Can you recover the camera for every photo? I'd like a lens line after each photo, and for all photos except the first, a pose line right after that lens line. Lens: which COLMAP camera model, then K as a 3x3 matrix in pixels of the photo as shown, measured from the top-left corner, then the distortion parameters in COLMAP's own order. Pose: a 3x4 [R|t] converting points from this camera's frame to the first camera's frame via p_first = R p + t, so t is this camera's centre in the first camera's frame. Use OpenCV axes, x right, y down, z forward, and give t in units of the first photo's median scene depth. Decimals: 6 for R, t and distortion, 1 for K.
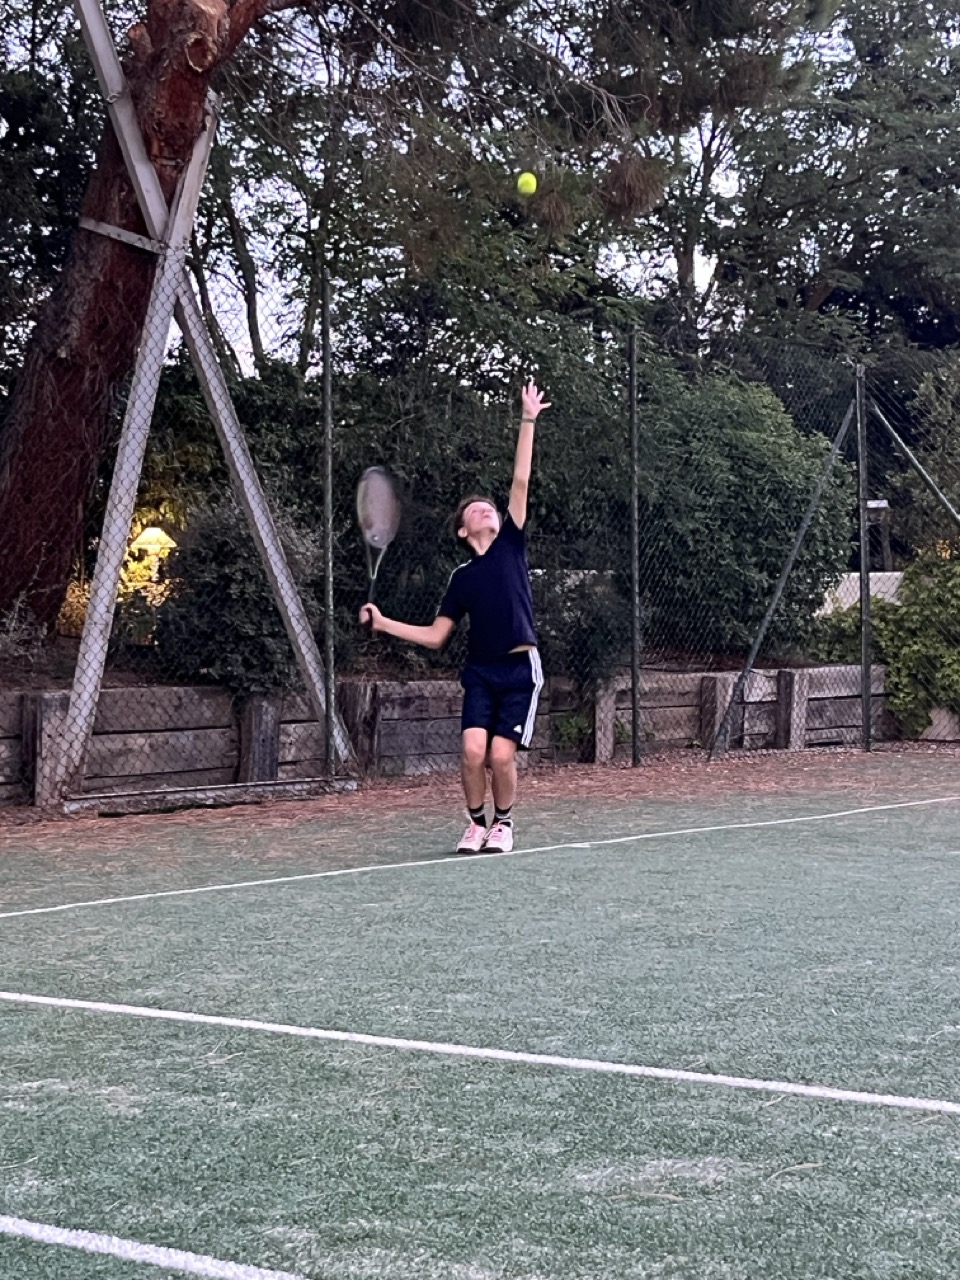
lens RADIAL K [[2221.8, 0, 479.7], [0, 2221.8, 642.5], [0, 0, 1]] dist [0.006275, 0.000000]
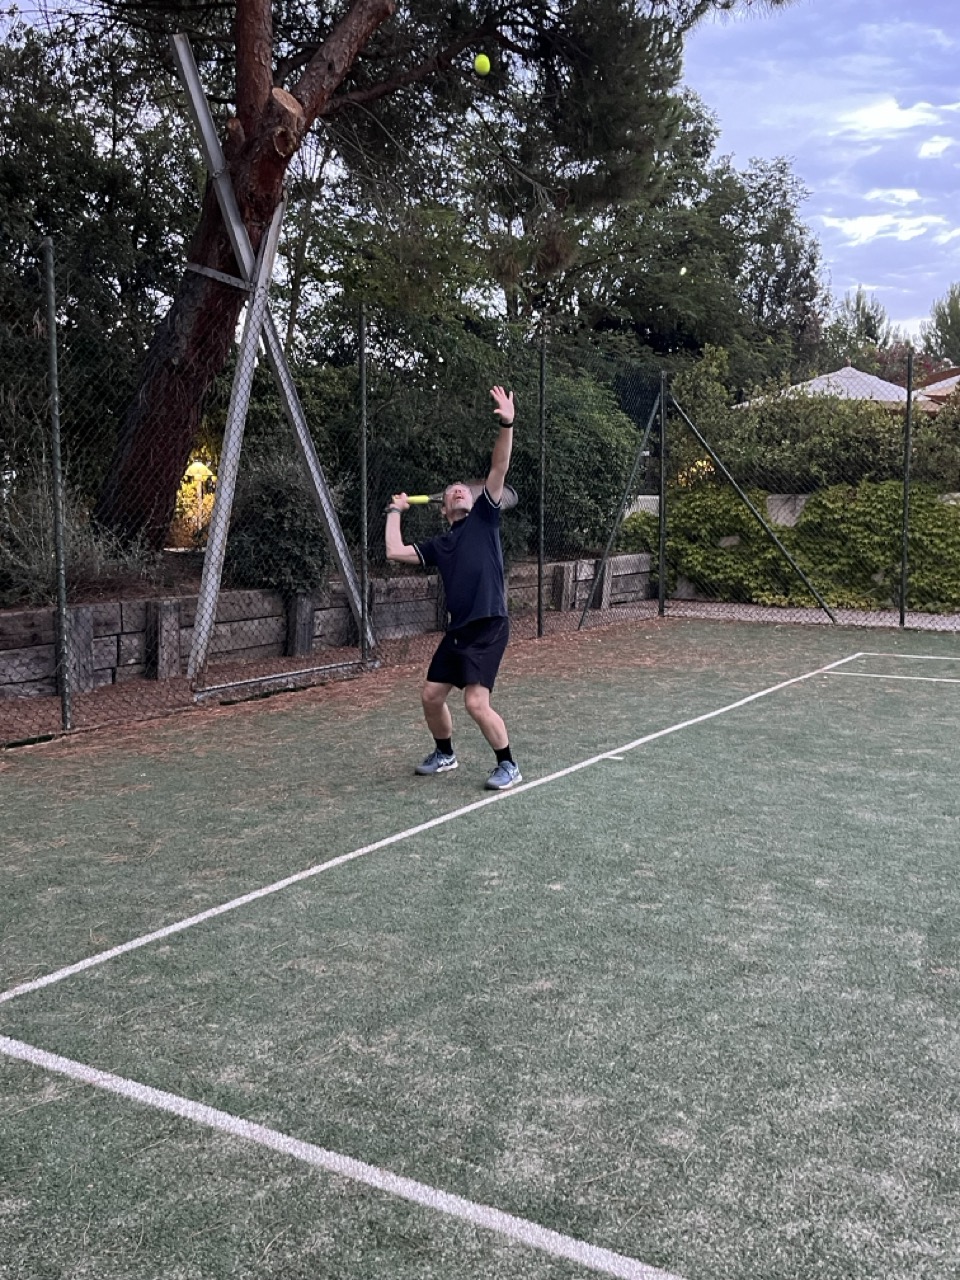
lens RADIAL K [[1222.0, 0, 480.2], [0, 1222.0, 634.6], [0, 0, 1]] dist [-0.015640, 0.000000]
pose [[0.993265, 0.000284, 0.115862, -0.074317], [-0.012517, 0.994407, 0.104869, -0.036292], [-0.115185, -0.105613, 0.987714, 0.174379]]
